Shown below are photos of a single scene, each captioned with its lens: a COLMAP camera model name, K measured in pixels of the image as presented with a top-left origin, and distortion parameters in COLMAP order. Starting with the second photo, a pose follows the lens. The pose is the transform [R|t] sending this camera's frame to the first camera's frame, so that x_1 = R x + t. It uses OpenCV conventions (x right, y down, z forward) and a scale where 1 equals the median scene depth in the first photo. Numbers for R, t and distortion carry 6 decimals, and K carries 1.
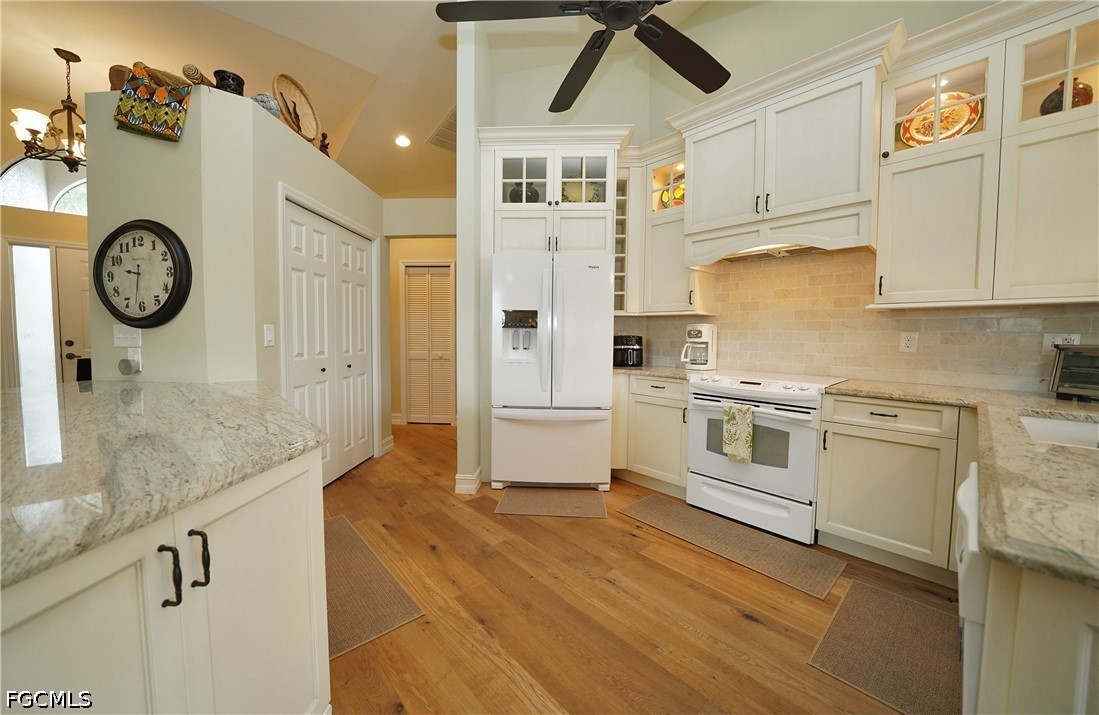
lens RADIAL K [[405.4, 0, 552.9], [0, 405.4, 354.5], [0, 0, 1]] dist [-0.017393, 0.000002]
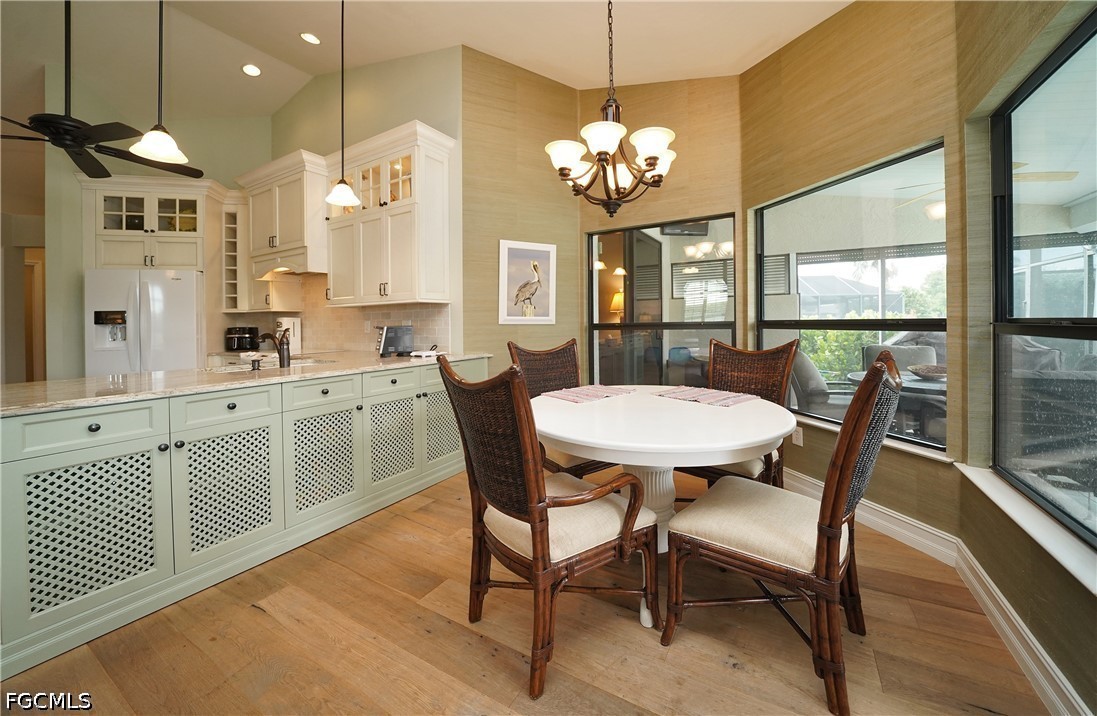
lens RADIAL K [[403.9, 0, 567.3], [0, 403.9, 322.5], [0, 0, 1]] dist [-0.023194, -0.000006]
pose [[0.944696, -0.027522, 0.326789, 0.929752], [0.043891, 0.998118, -0.042821, 0.051013], [-0.324996, 0.054796, 0.944127, -0.712771]]
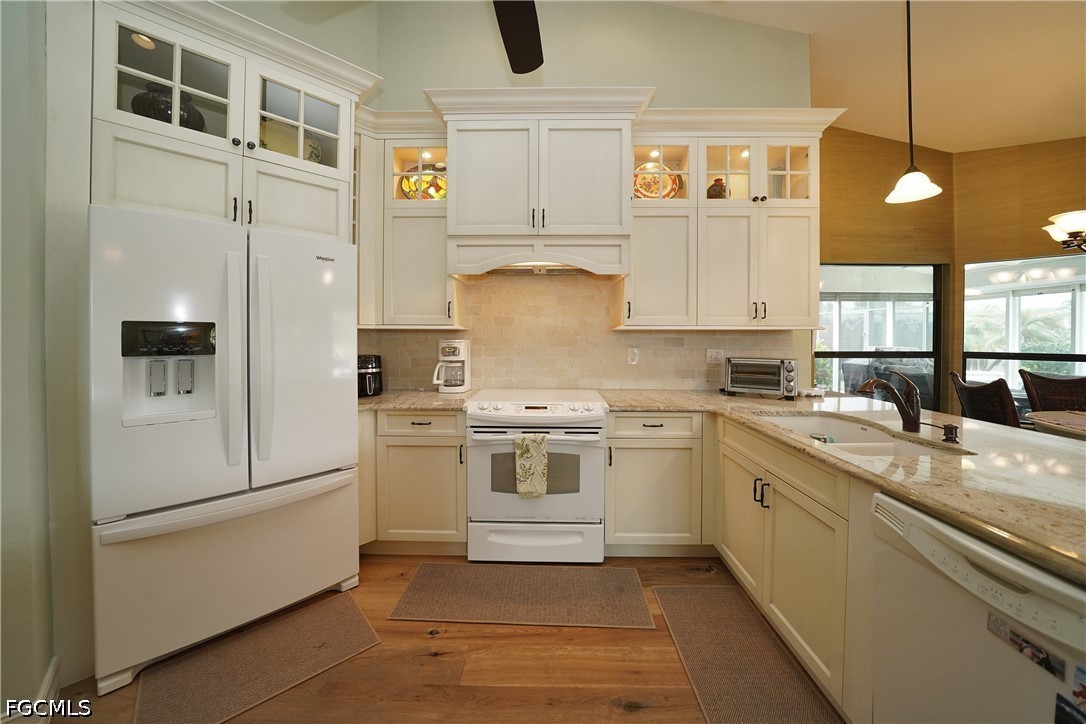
lens RADIAL K [[377.6, 0, 553.4], [0, 377.6, 338.1], [0, 0, 1]] dist [-0.024818, 0.002607]
pose [[0.678110, -0.013513, 0.734836, -0.098521], [0.042430, 0.998883, -0.020787, -0.058080], [-0.733735, 0.045275, 0.677926, 0.319416]]
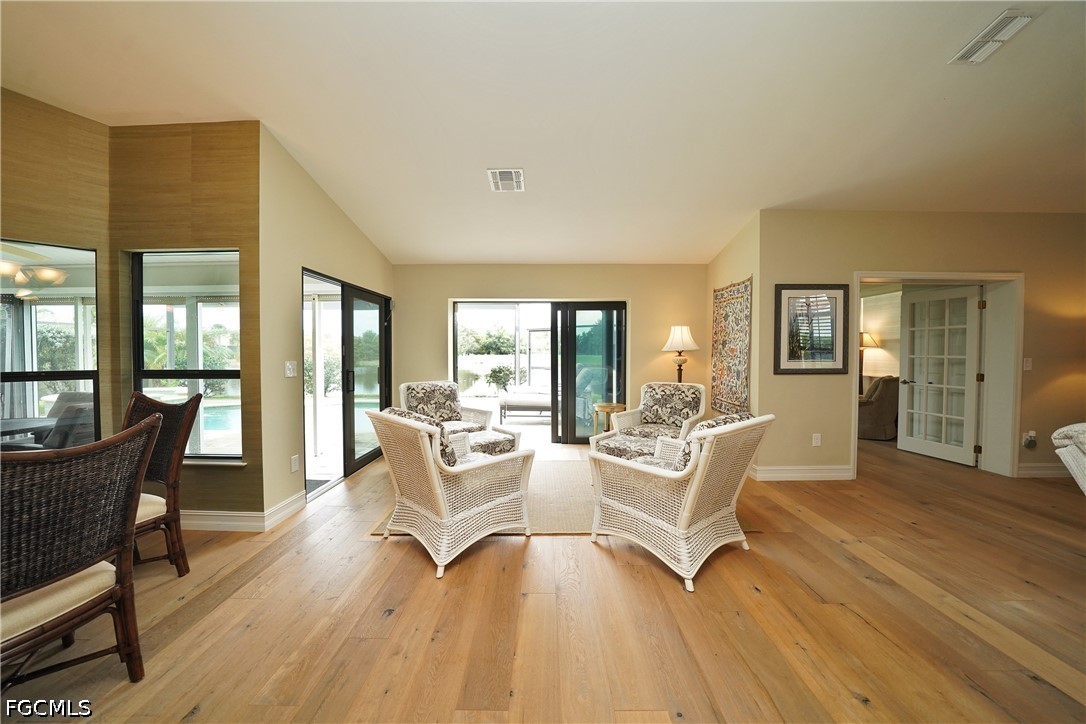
lens RADIAL K [[394.2, 0, 538.0], [0, 394.2, 363.9], [0, 0, 1]] dist [-0.017909, 0.000135]
pose [[-0.727864, -0.029800, 0.685074, 0.290483], [0.029727, 0.996745, 0.074941, -0.010345], [-0.685077, 0.074912, -0.724609, -0.364204]]
